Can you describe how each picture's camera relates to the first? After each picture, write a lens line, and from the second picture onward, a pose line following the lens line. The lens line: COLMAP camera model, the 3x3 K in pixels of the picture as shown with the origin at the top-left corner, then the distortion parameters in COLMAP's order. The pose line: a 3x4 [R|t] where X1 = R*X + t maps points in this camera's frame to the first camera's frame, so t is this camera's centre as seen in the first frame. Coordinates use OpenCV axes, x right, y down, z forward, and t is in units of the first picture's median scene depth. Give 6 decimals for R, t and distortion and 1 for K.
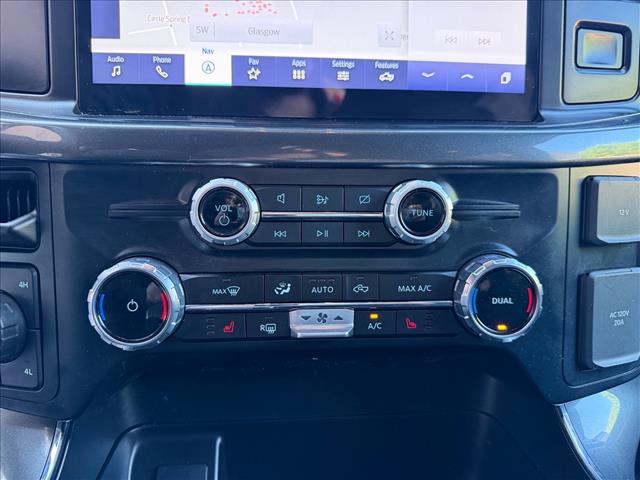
lens RADIAL K [[487.9, 0, 316.3], [0, 487.9, 239.8], [0, 0, 1]] dist [0.039763, -0.076985]
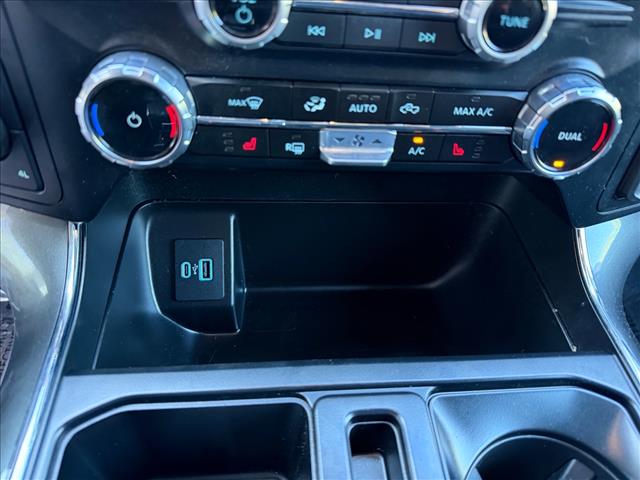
lens RADIAL K [[487.9, 0, 322.9], [0, 487.9, 269.9], [0, 0, 1]] dist [0.039763, -0.076985]
pose [[0.997123, 0.048025, 0.058651, -0.090002], [-0.073810, 0.791376, 0.606858, -0.175762], [-0.017271, -0.609441, 0.792644, 0.180285]]
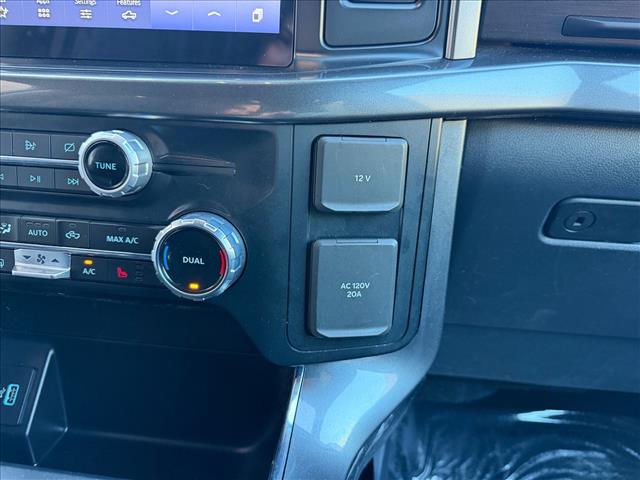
lens RADIAL K [[487.9, 0, 330.2], [0, 487.9, 252.4], [0, 0, 1]] dist [0.039763, -0.076985]
pose [[0.978332, 0.101634, -0.180378, 0.815094], [-0.067663, 0.980335, 0.185376, -0.093281], [0.195671, -0.169154, 0.965971, 0.096332]]
